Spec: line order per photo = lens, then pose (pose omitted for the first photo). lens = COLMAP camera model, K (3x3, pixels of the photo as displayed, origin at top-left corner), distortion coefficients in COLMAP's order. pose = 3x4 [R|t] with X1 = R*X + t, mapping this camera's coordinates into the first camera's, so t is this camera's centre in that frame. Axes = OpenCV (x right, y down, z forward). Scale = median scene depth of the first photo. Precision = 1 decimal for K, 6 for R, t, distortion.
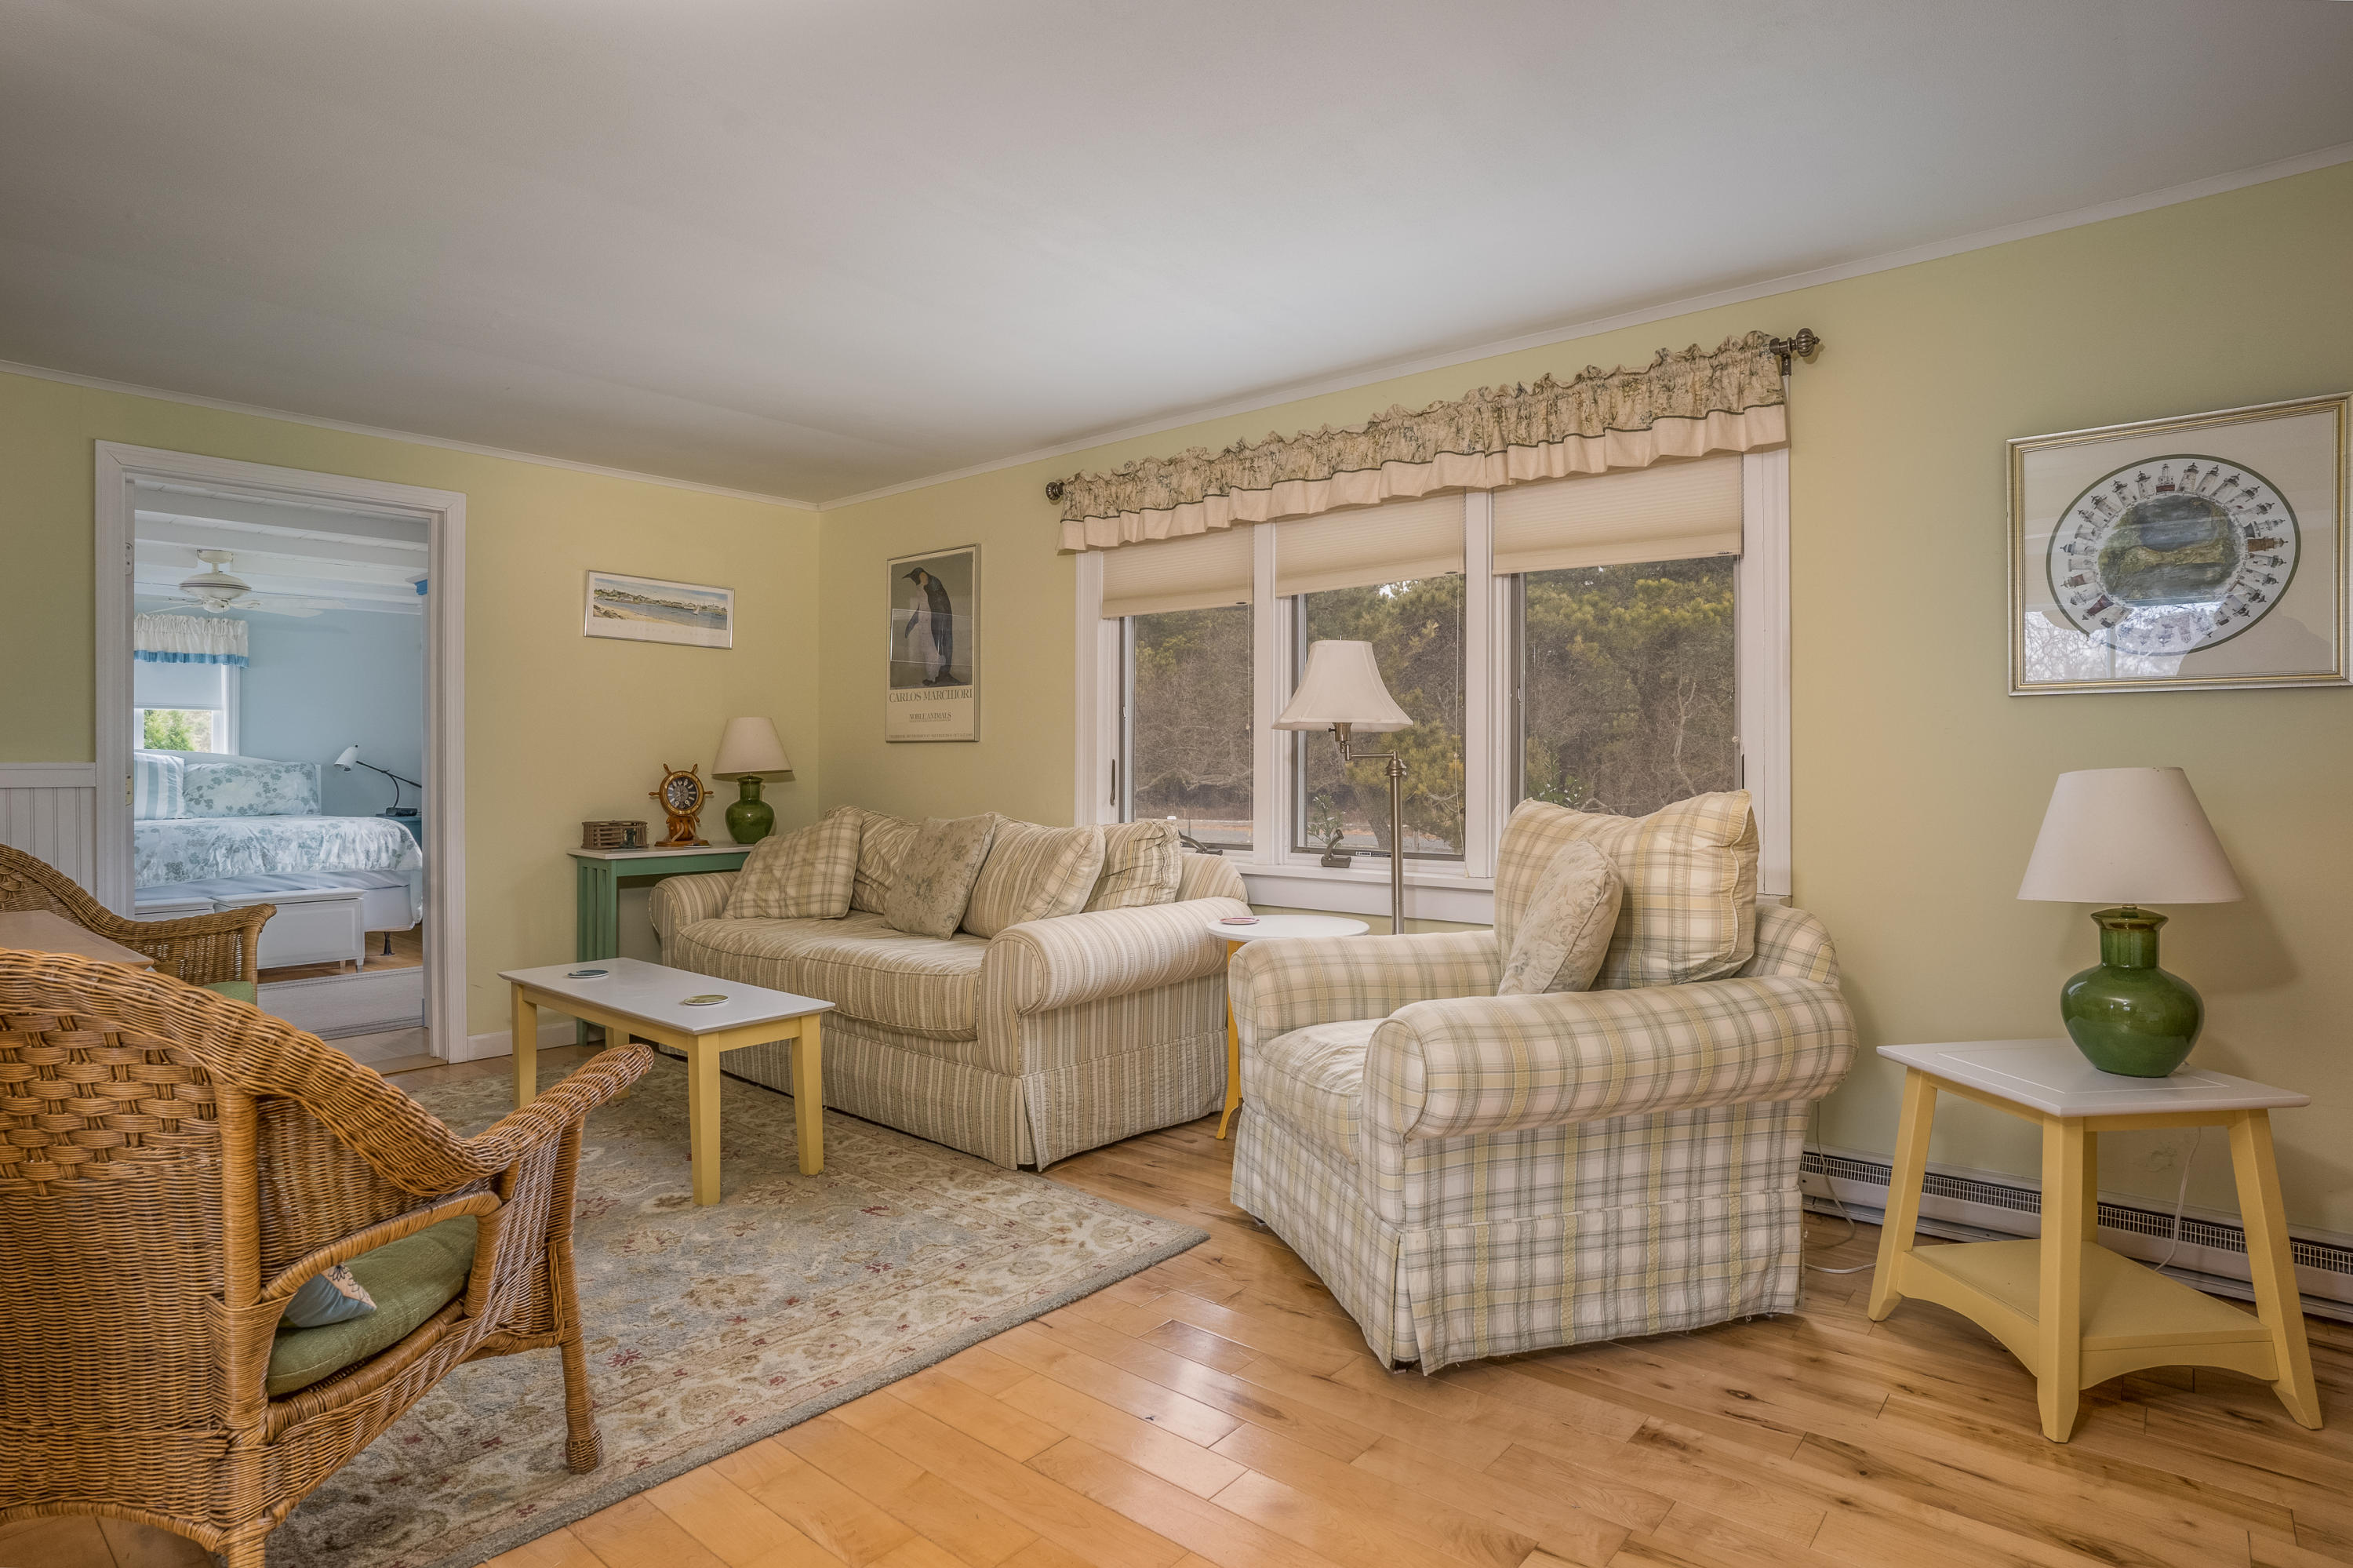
lens RADIAL K [[1219.2, 0, 1183.6], [0, 1219.2, 766.4], [0, 0, 1]] dist [-0.070561, 0.047025]
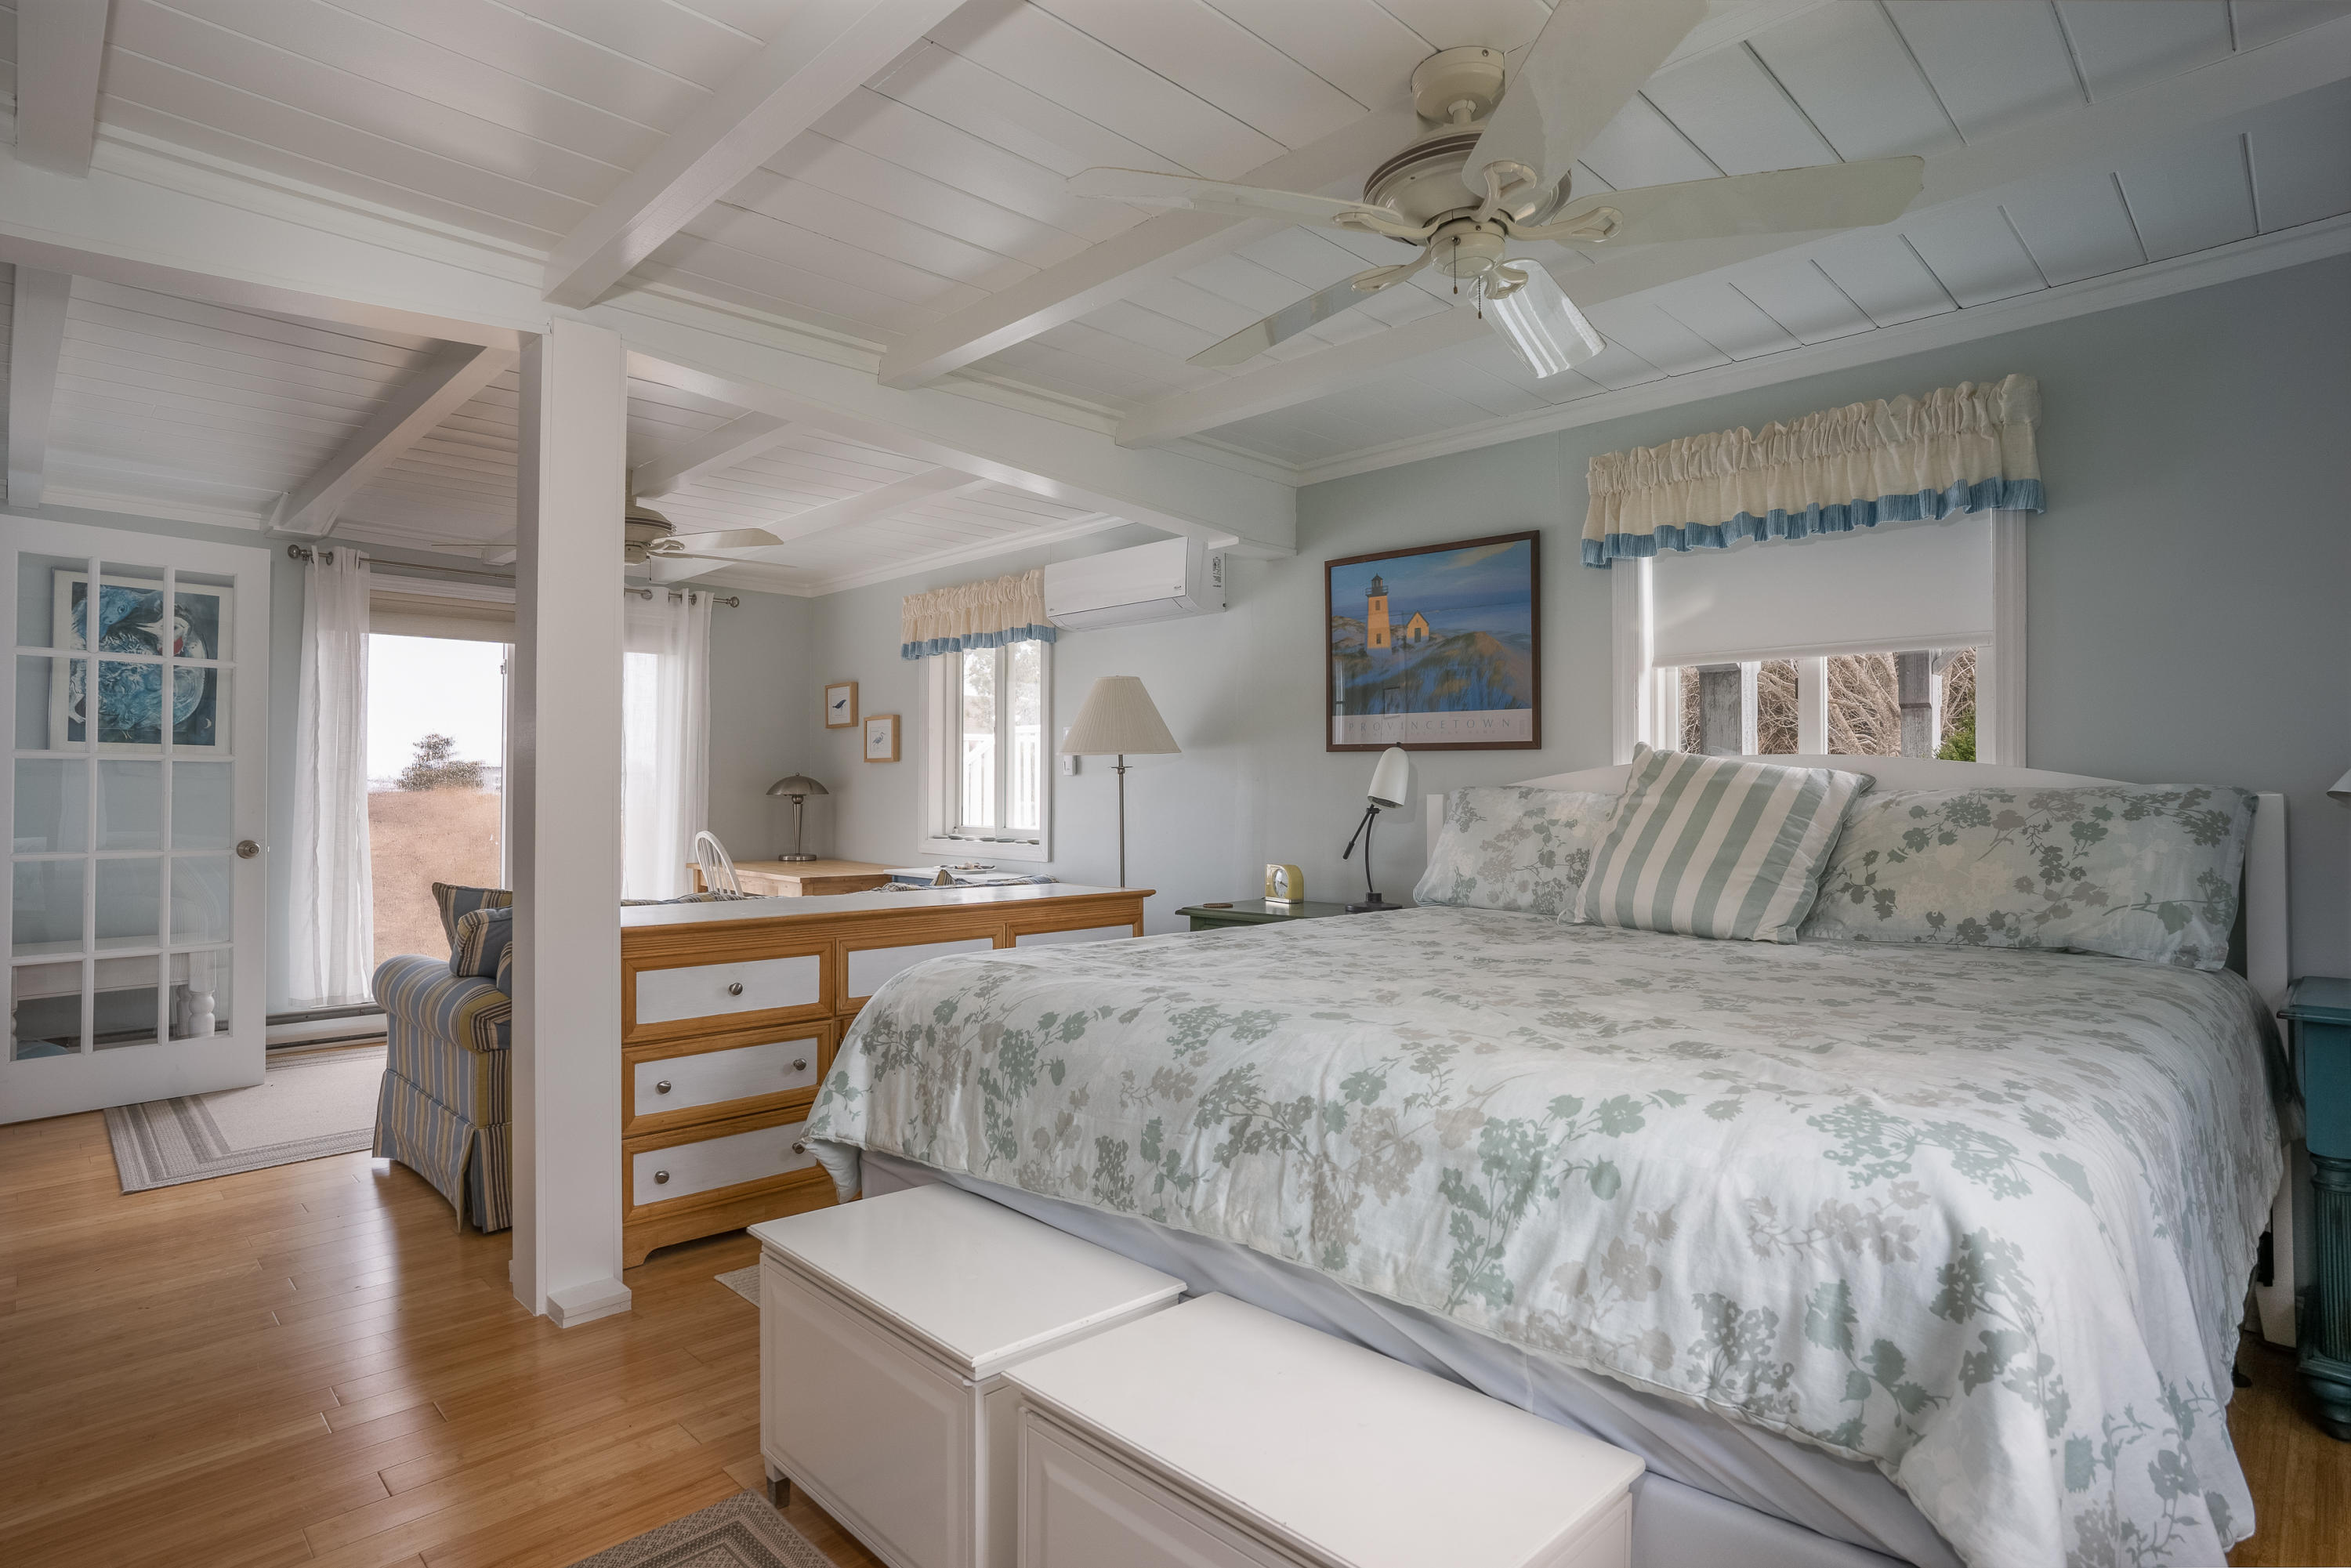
lens RADIAL K [[1218.1, 0, 1182.6], [0, 1218.1, 766.4], [0, 0, 1]] dist [-0.070561, 0.047025]
pose [[-0.090365, -0.016077, -0.995779, -0.441506], [-0.003707, 0.999868, -0.015806, -0.002918], [0.995902, 0.002263, -0.090413, 0.818578]]
